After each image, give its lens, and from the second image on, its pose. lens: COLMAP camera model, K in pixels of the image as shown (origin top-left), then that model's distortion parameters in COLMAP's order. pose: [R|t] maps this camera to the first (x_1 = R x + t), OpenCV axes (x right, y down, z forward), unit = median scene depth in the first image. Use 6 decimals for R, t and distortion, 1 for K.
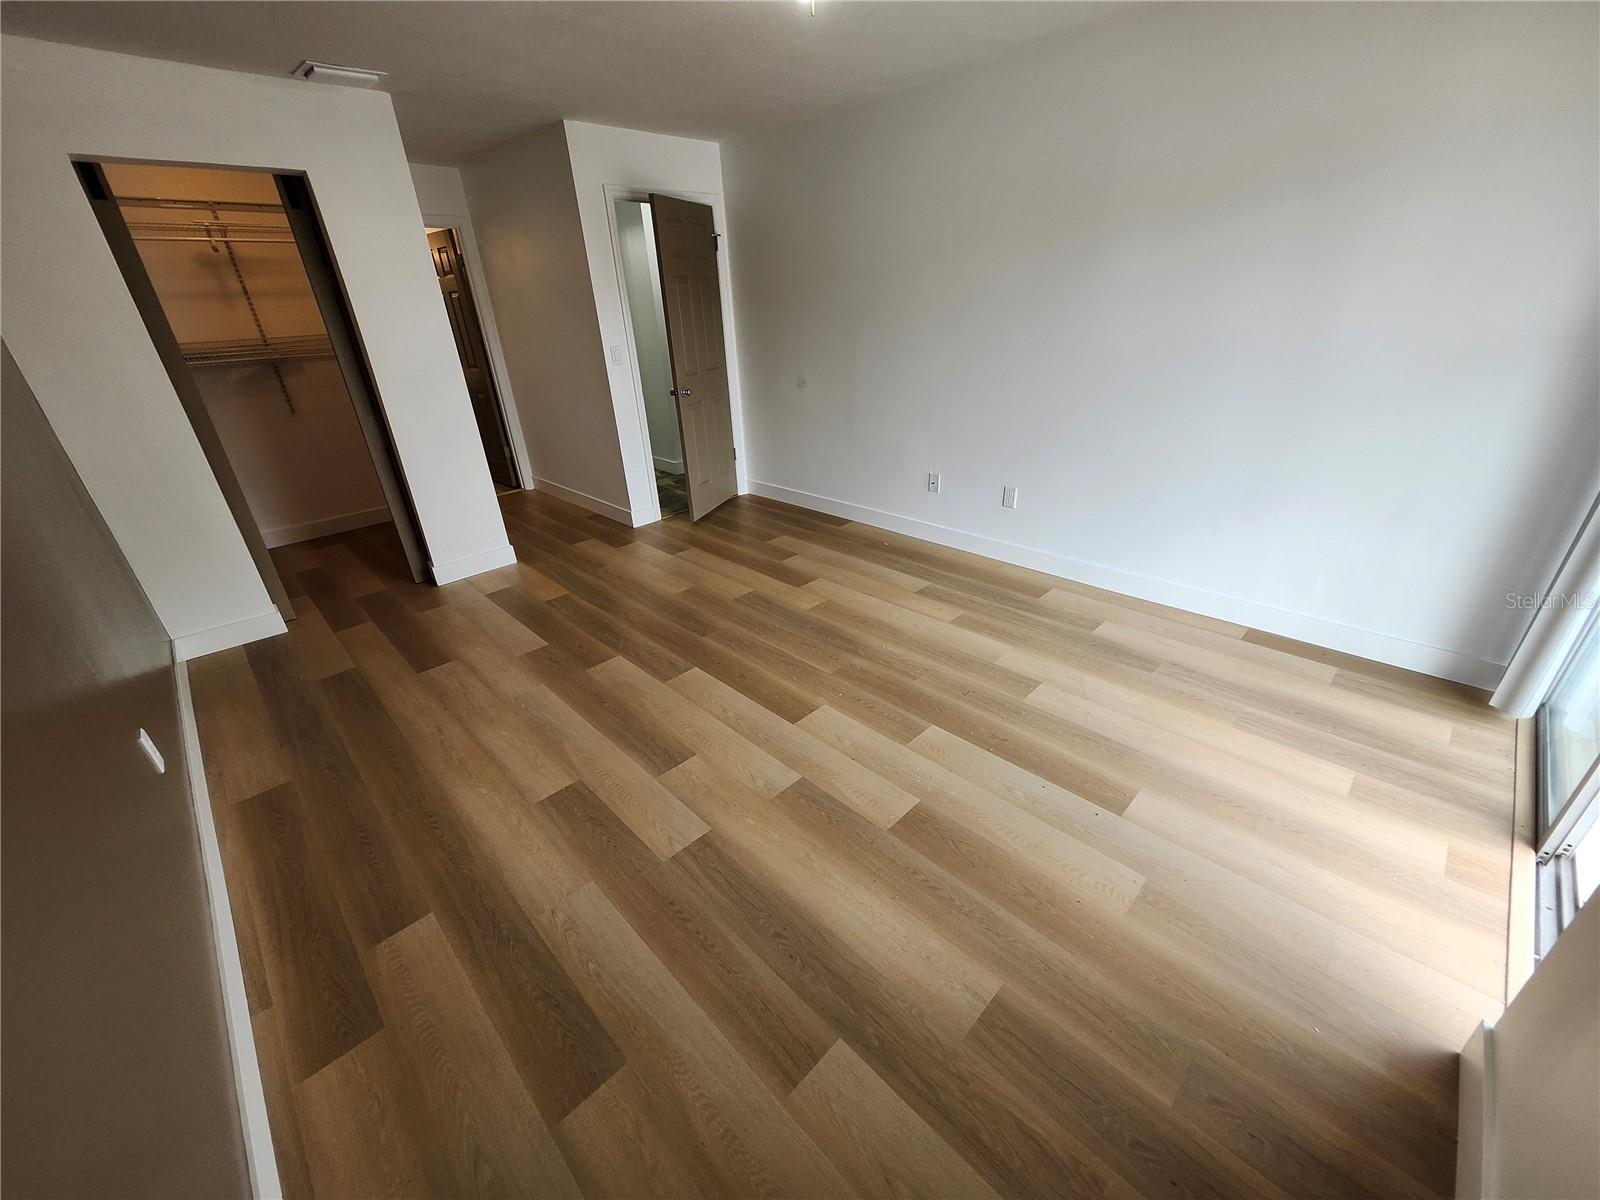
lens RADIAL K [[629.1, 0, 807.1], [0, 629.1, 608.1], [0, 0, 1]] dist [0.000547, 0.000158]
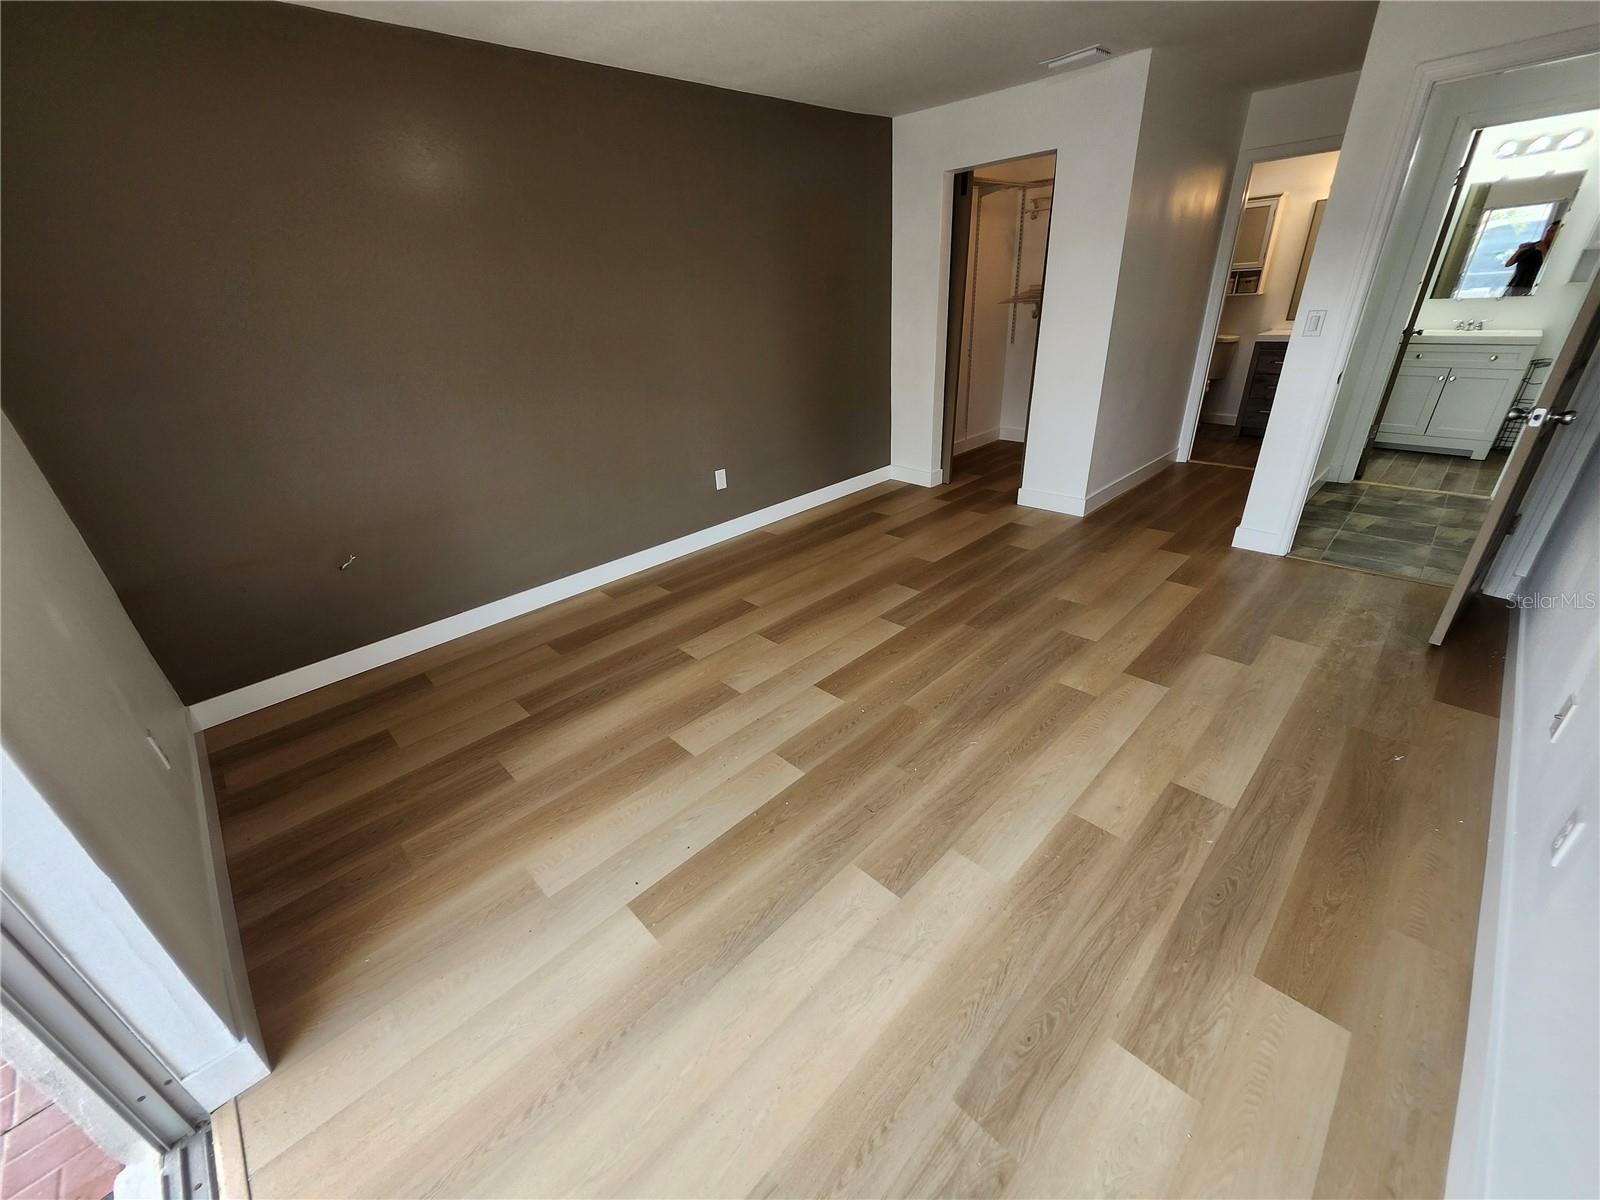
lens RADIAL K [[629.1, 0, 807.1], [0, 629.1, 608.1], [0, 0, 1]] dist [0.000547, 0.000158]
pose [[-0.002995, 0.489703, -0.871884, 0.766750], [-0.394072, 0.800756, 0.451107, -0.361755], [0.919075, 0.344936, 0.190580, 0.663431]]
